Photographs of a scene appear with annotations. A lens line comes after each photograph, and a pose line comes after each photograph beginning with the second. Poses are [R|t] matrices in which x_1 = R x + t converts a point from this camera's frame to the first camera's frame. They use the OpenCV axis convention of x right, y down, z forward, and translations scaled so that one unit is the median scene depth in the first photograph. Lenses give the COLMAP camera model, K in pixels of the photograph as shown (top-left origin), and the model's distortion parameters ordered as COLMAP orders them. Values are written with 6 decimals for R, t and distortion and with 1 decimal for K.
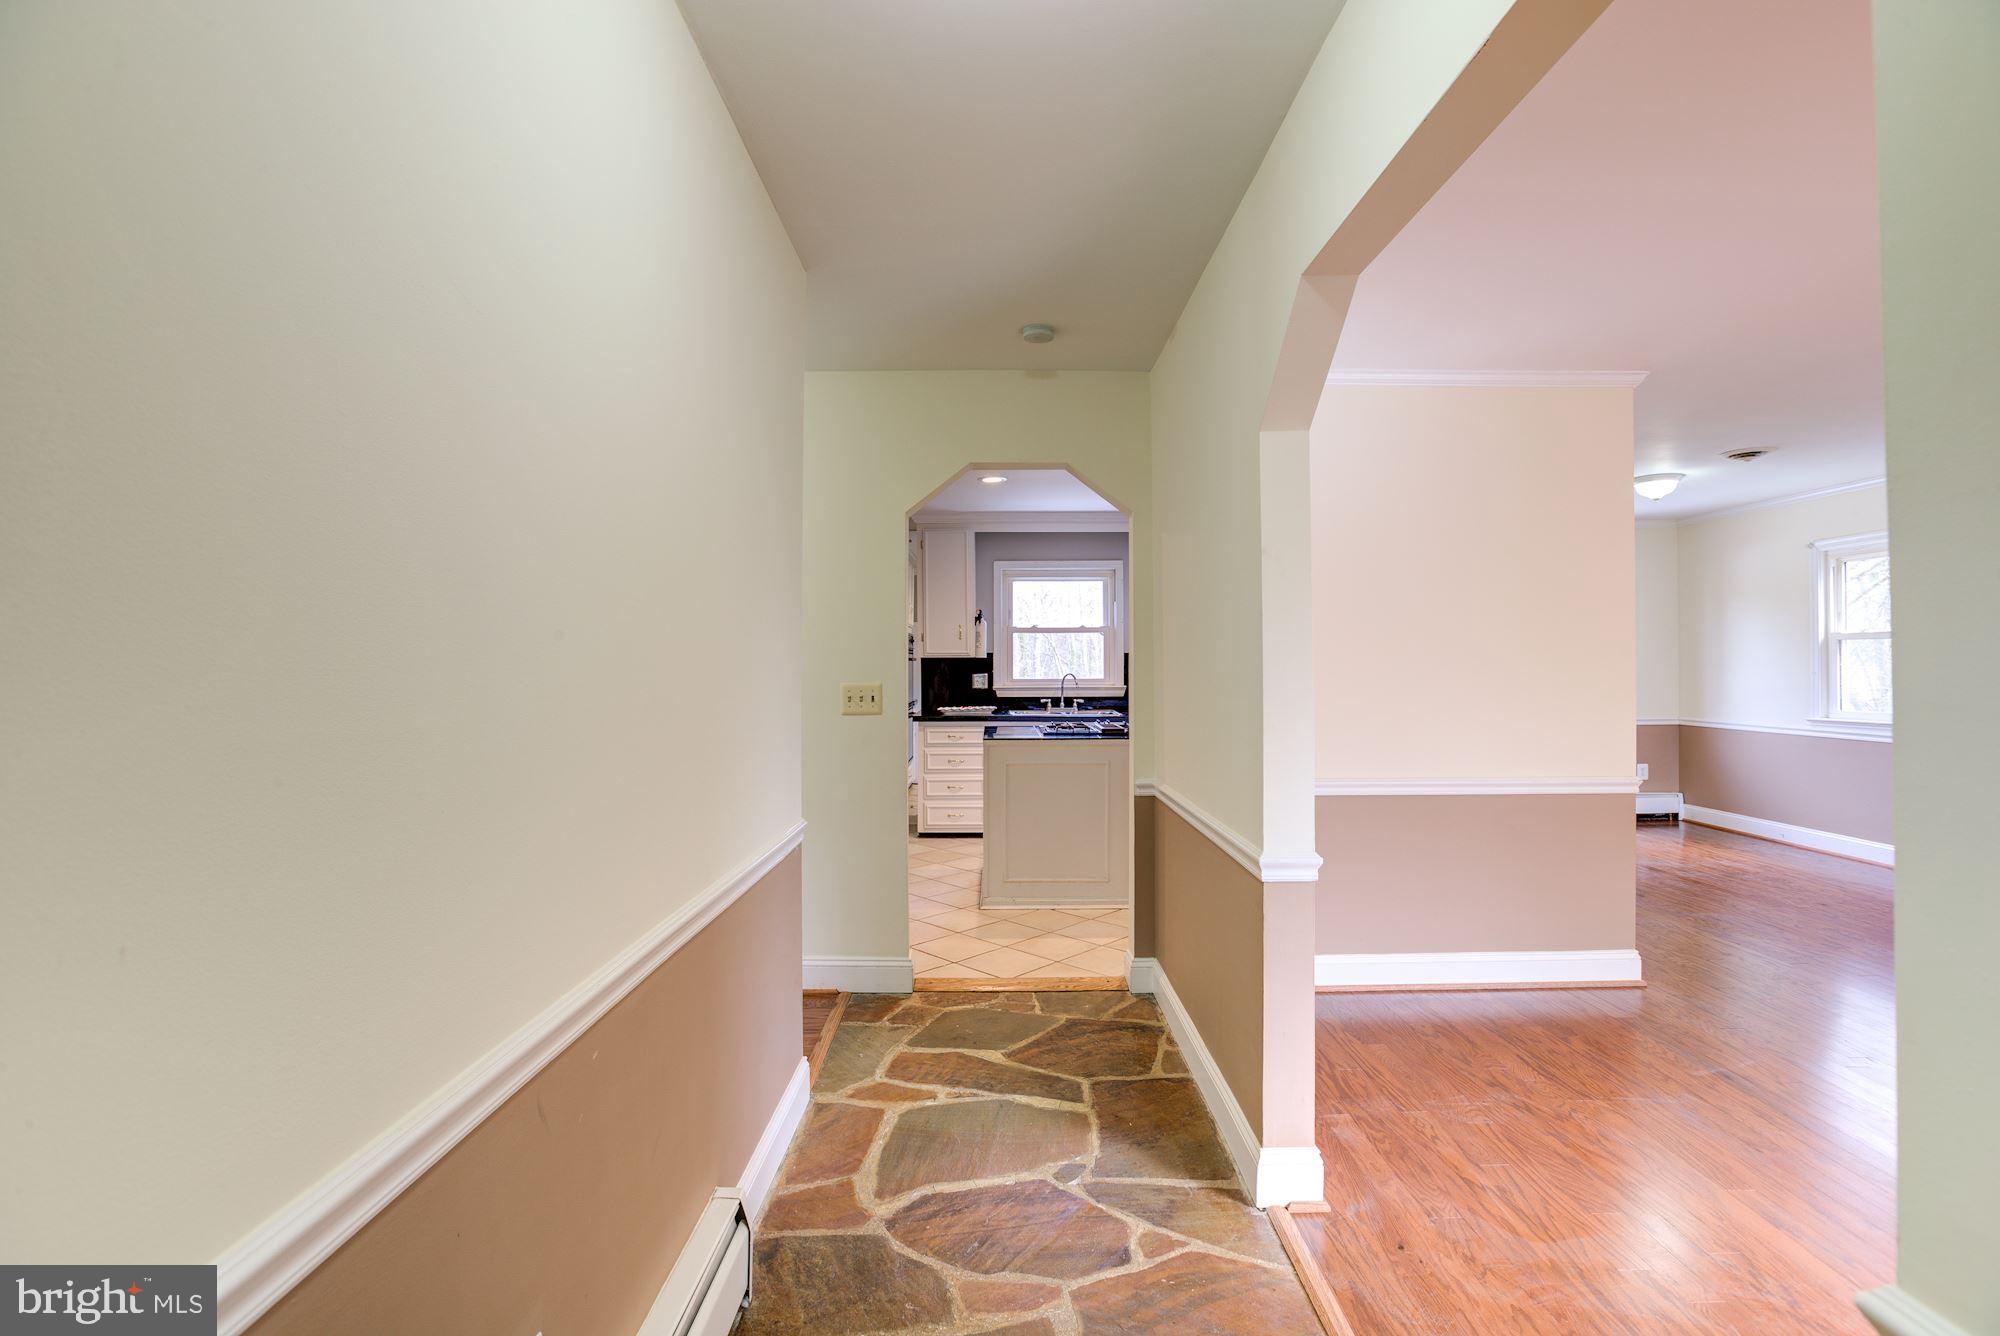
lens RADIAL K [[916.3, 0, 997.7], [0, 916.3, 662.0], [0, 0, 1]] dist [-0.046630, 0.016977]
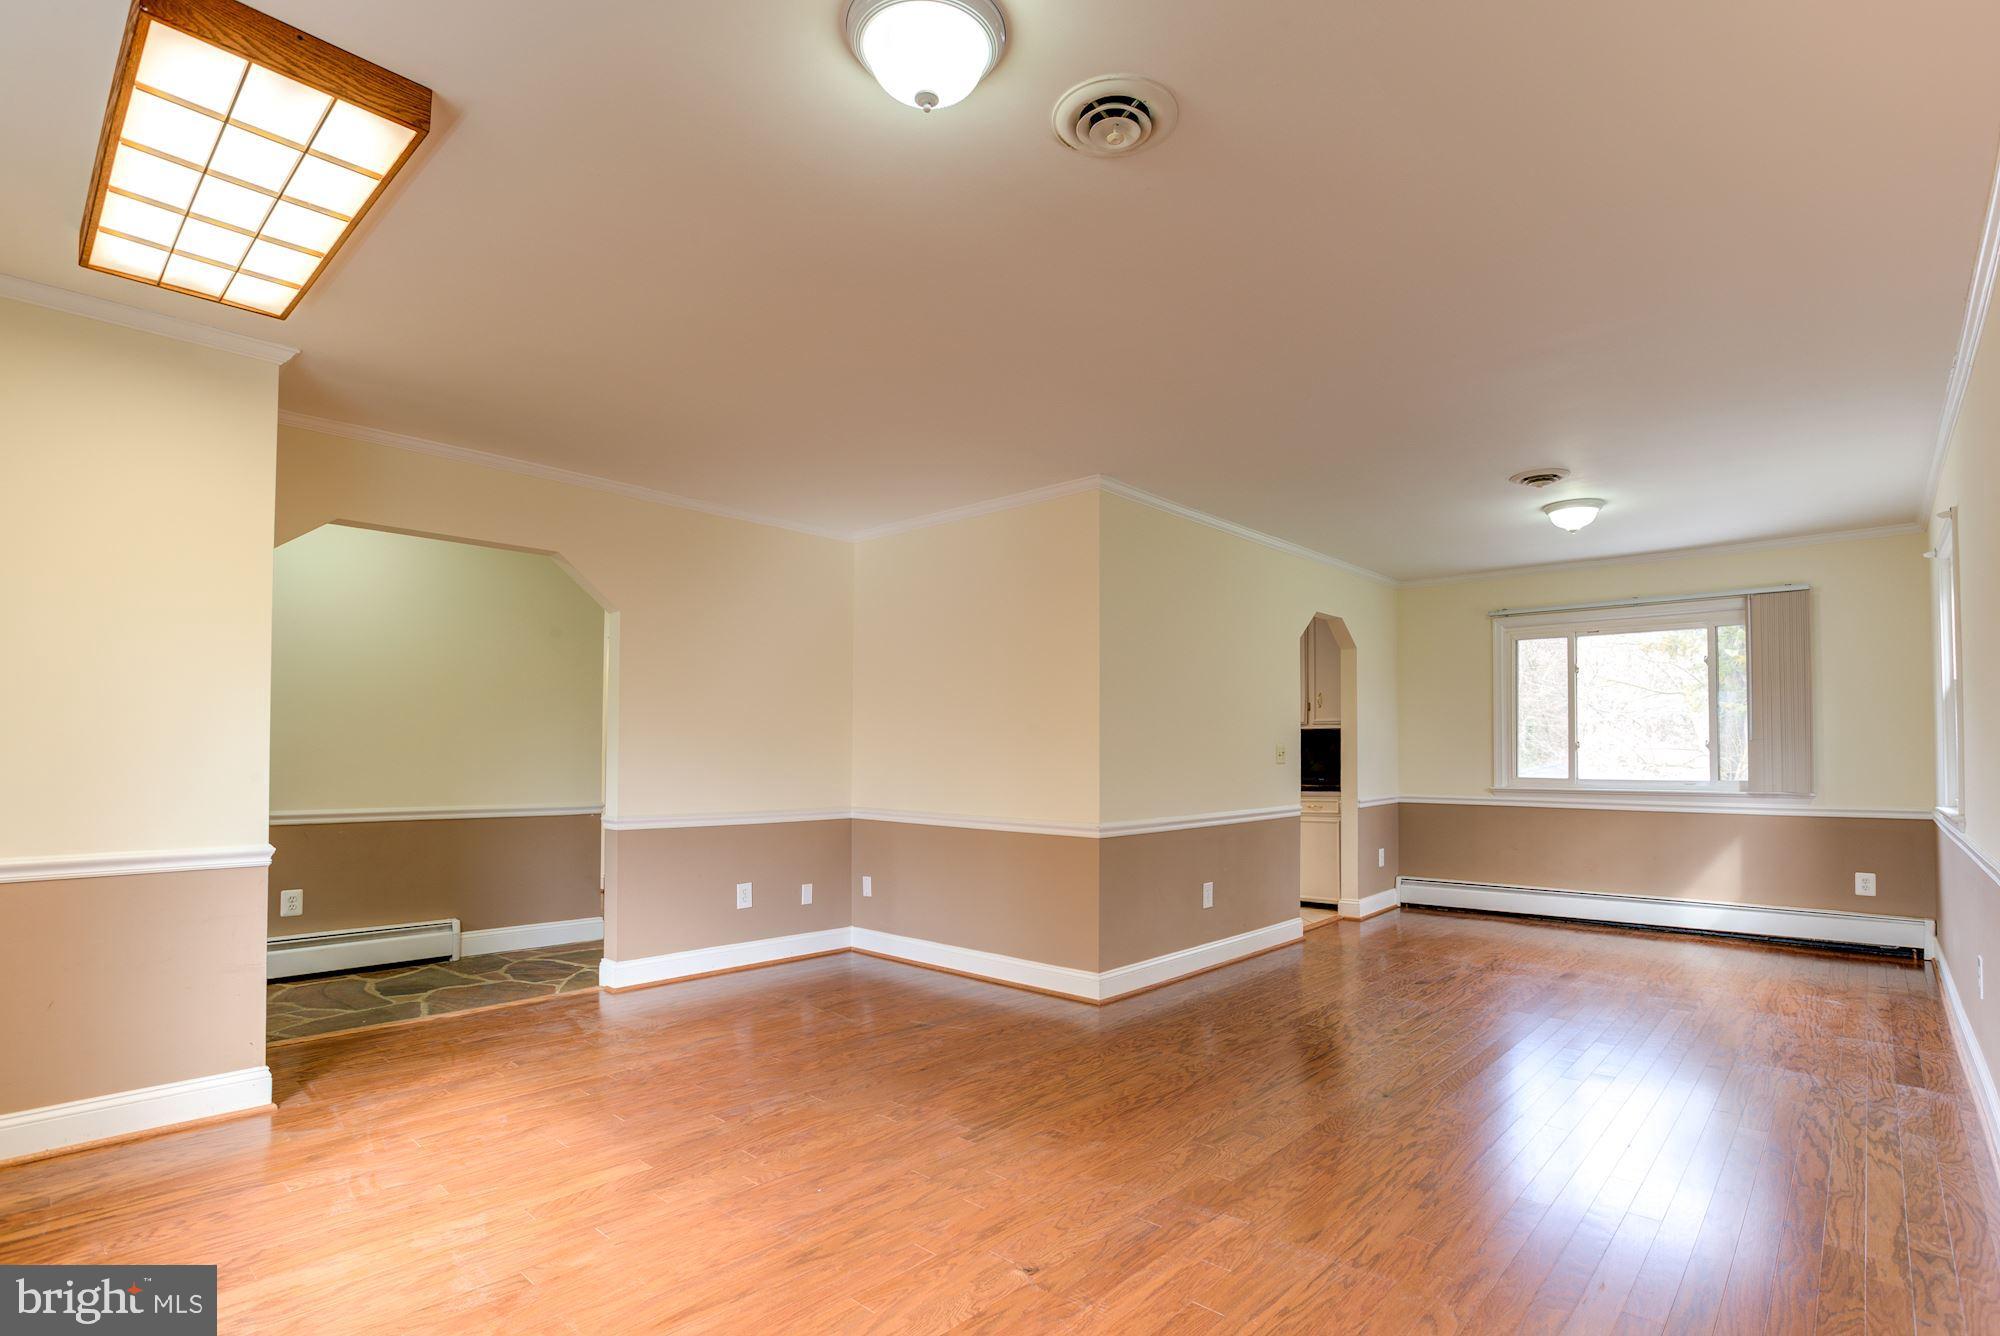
lens RADIAL K [[955.5, 0, 999.0], [0, 955.5, 734.9], [0, 0, 1]] dist [-0.068854, 0.046231]
pose [[0.736240, -0.012699, -0.676601, 0.818337], [0.002023, 0.999861, -0.016565, 0.018213], [0.676717, 0.010827, 0.736163, -0.000033]]
